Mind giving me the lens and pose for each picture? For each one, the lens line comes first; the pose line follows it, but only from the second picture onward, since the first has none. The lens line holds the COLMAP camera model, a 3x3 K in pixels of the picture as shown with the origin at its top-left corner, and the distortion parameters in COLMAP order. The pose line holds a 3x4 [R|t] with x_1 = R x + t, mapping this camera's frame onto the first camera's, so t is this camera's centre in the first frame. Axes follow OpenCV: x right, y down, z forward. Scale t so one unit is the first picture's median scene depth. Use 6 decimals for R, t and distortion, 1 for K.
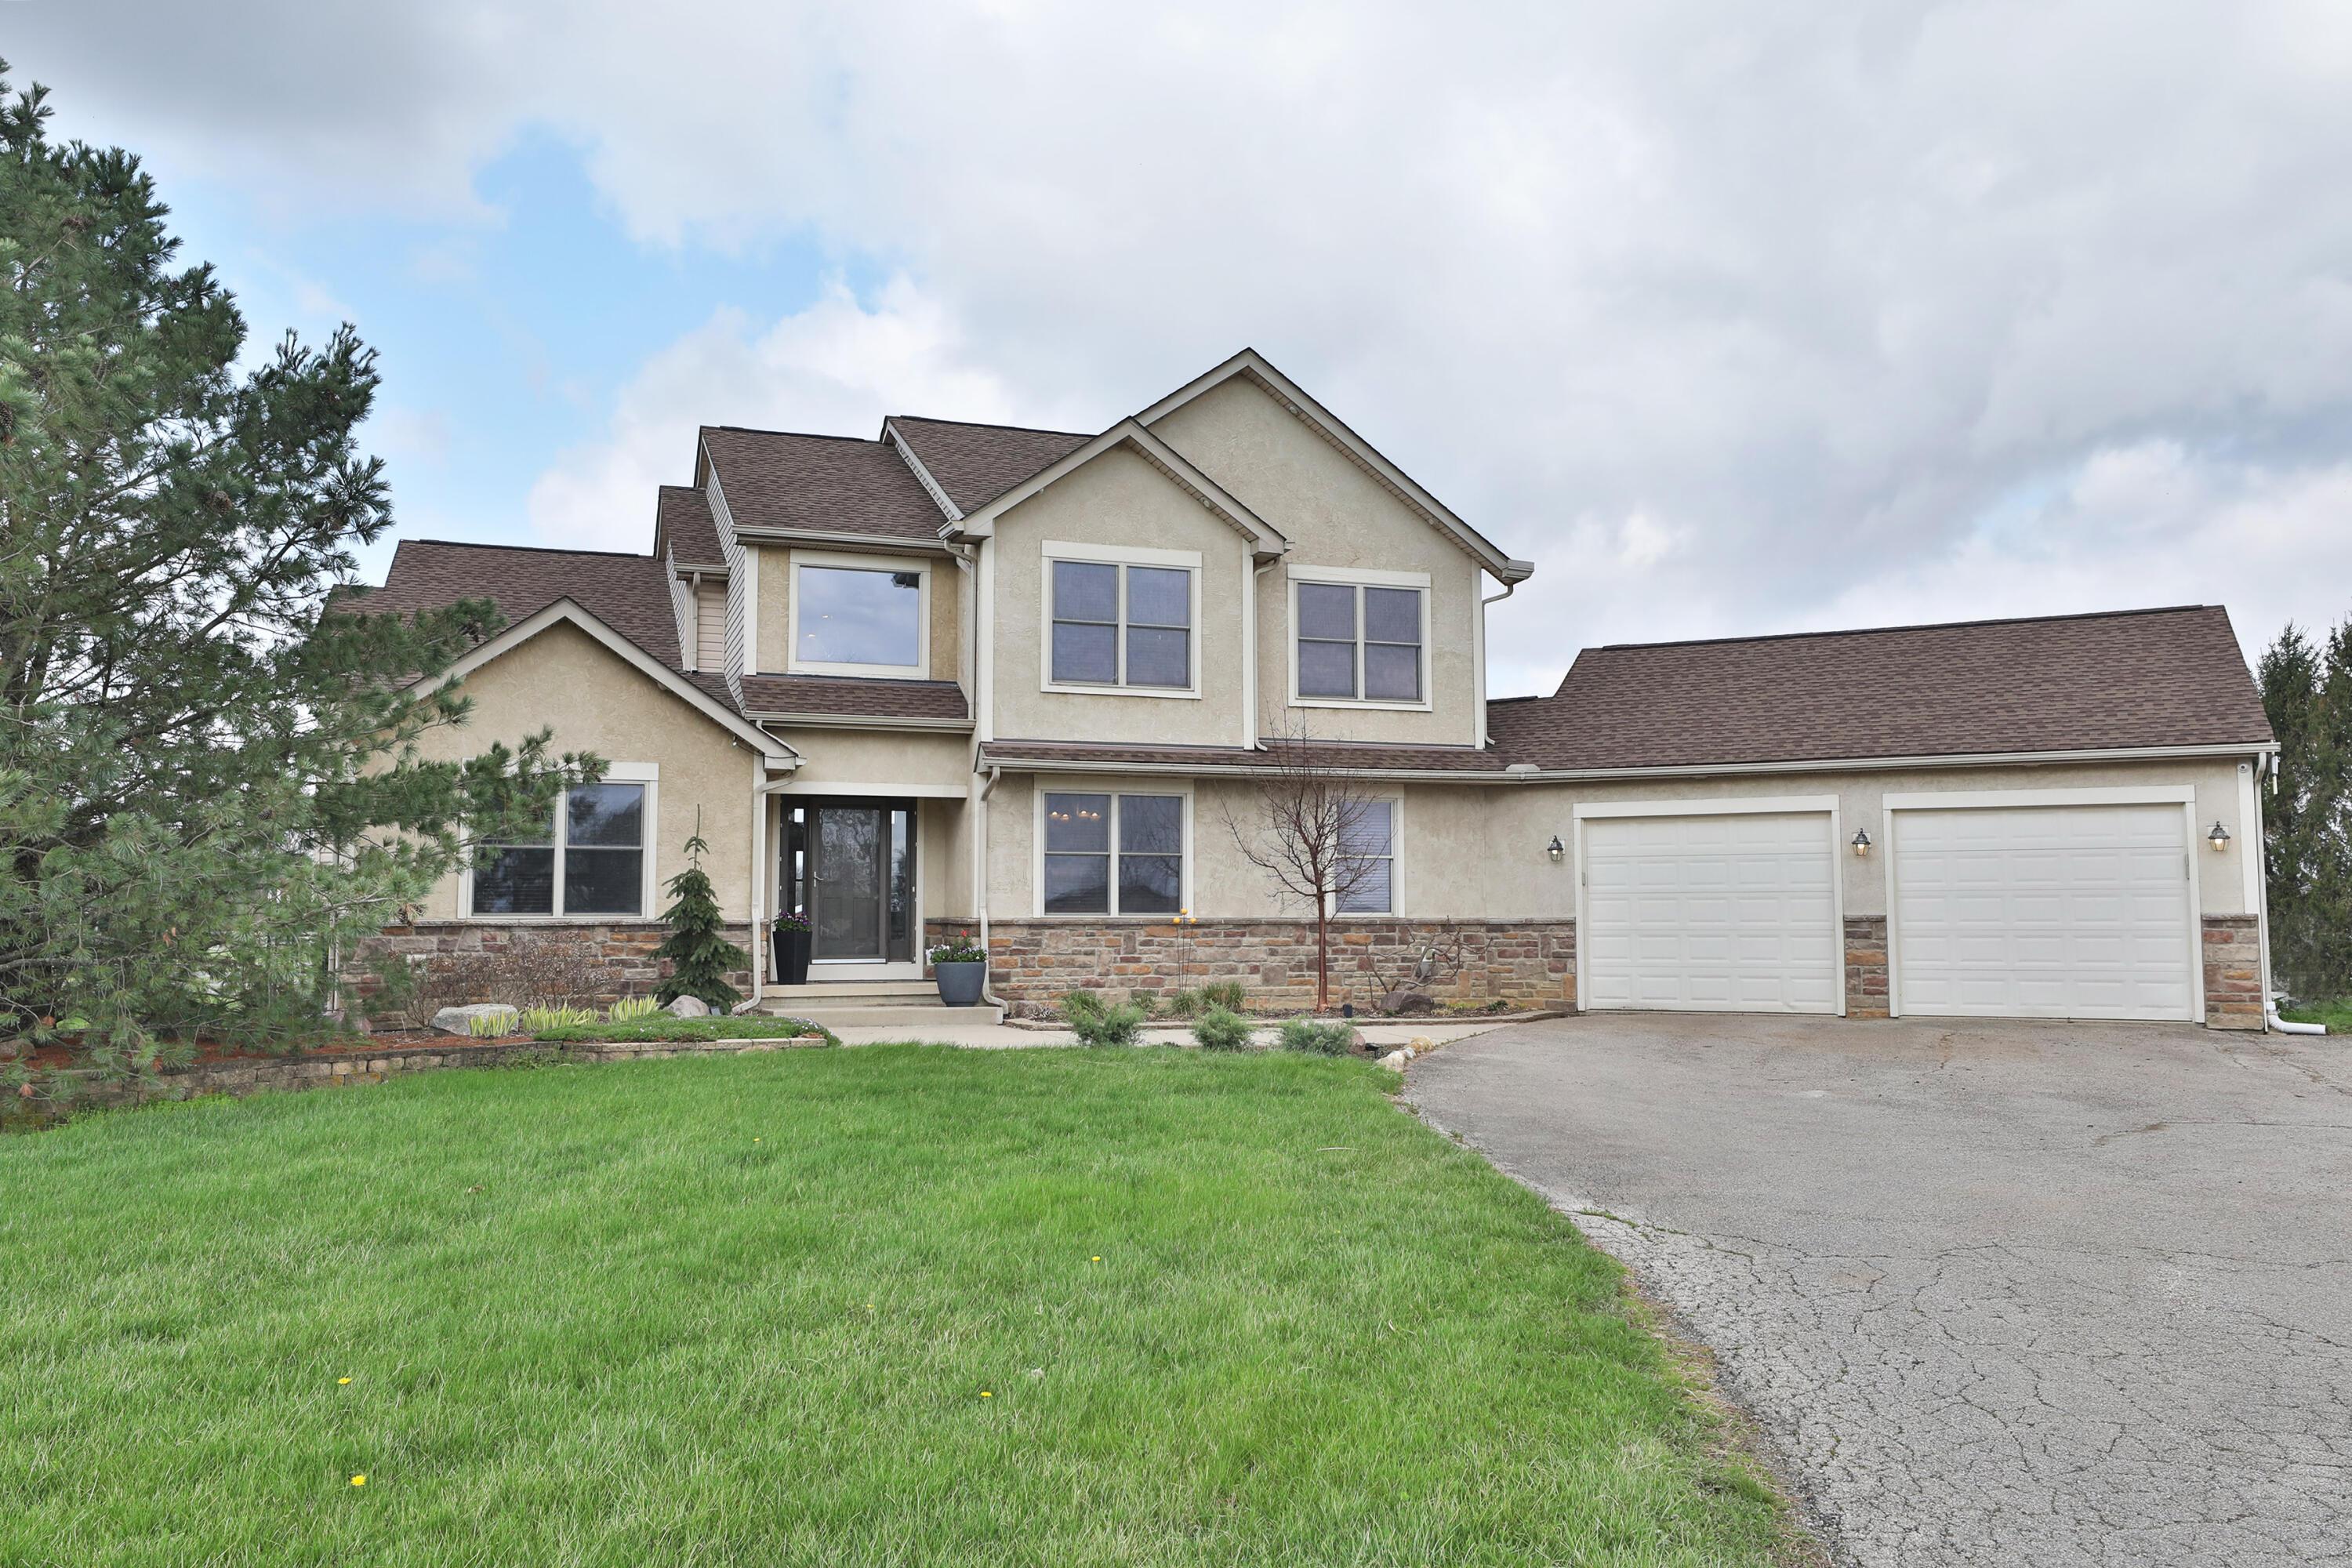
lens RADIAL K [[1673.2, 0, 1253.8], [0, 1673.2, 752.4], [0, 0, 1]] dist [0.008858, 0.000684]
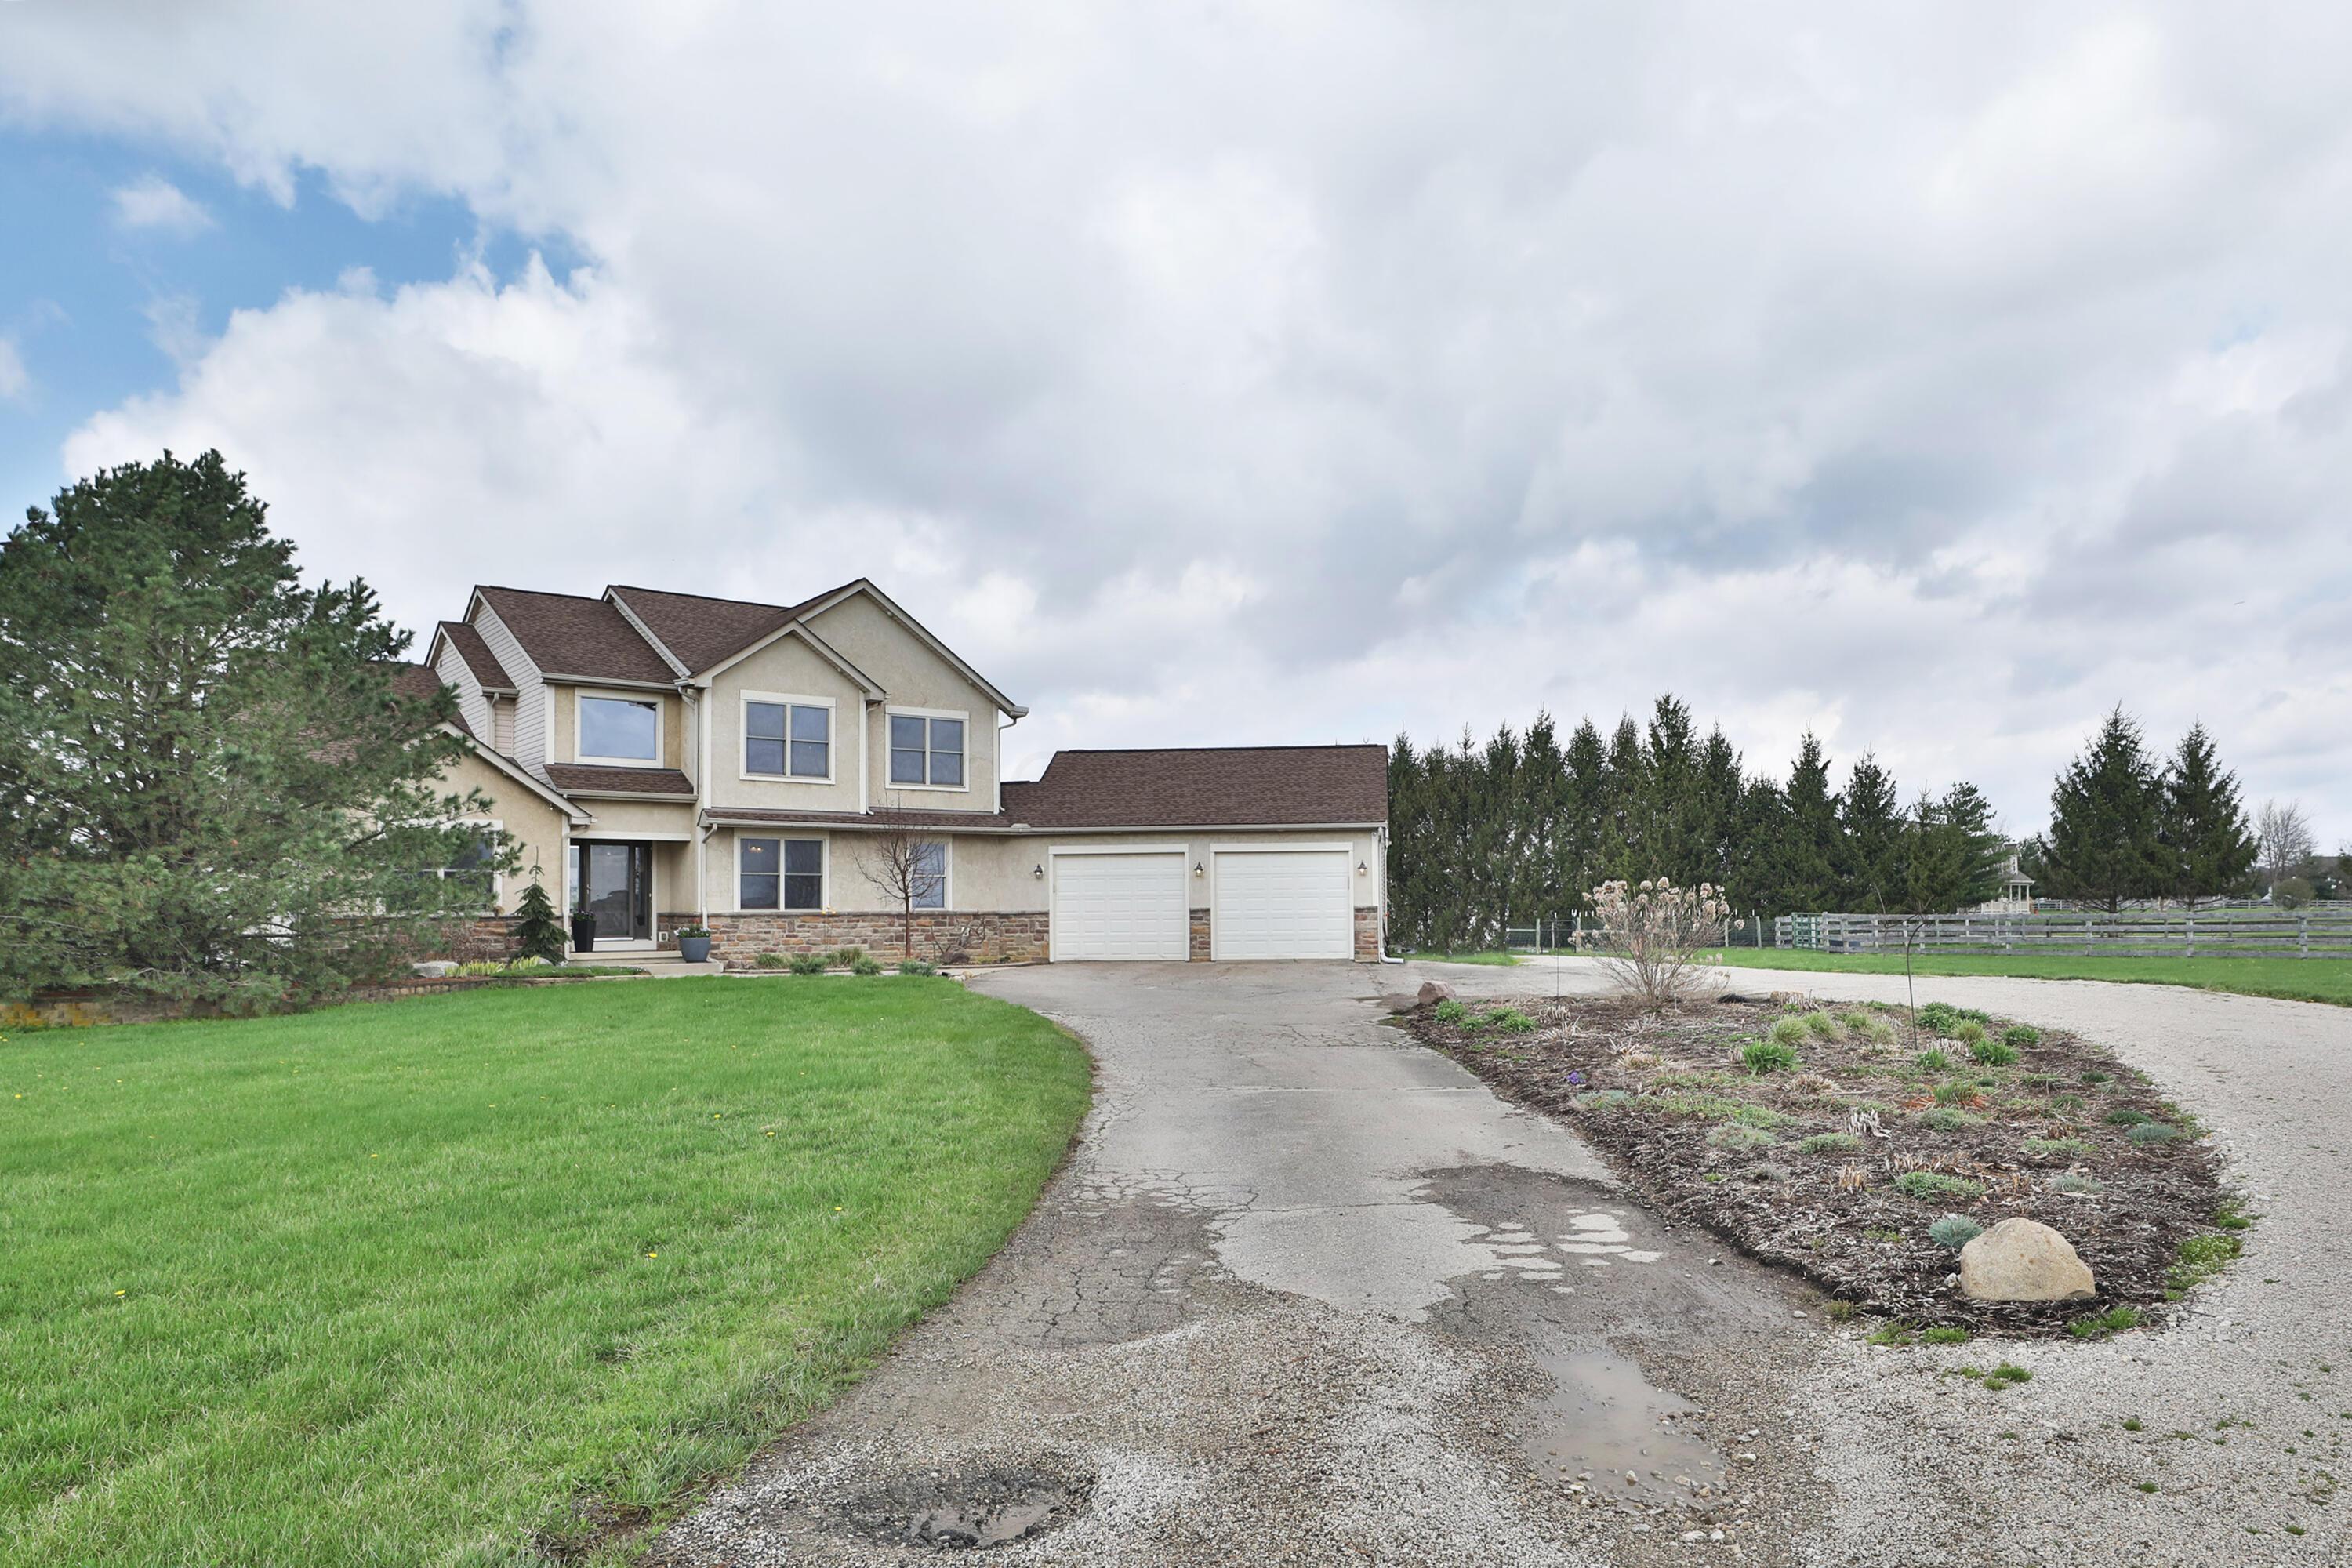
lens RADIAL K [[1381.8, 0, 1179.3], [0, 1381.8, 870.4], [0, 0, 1]] dist [-0.002394, -0.000351]
pose [[0.962164, 0.002246, 0.272463, -0.077739], [-0.020634, 0.997695, 0.064643, -0.042853], [-0.271690, -0.067819, 0.959992, -0.461917]]
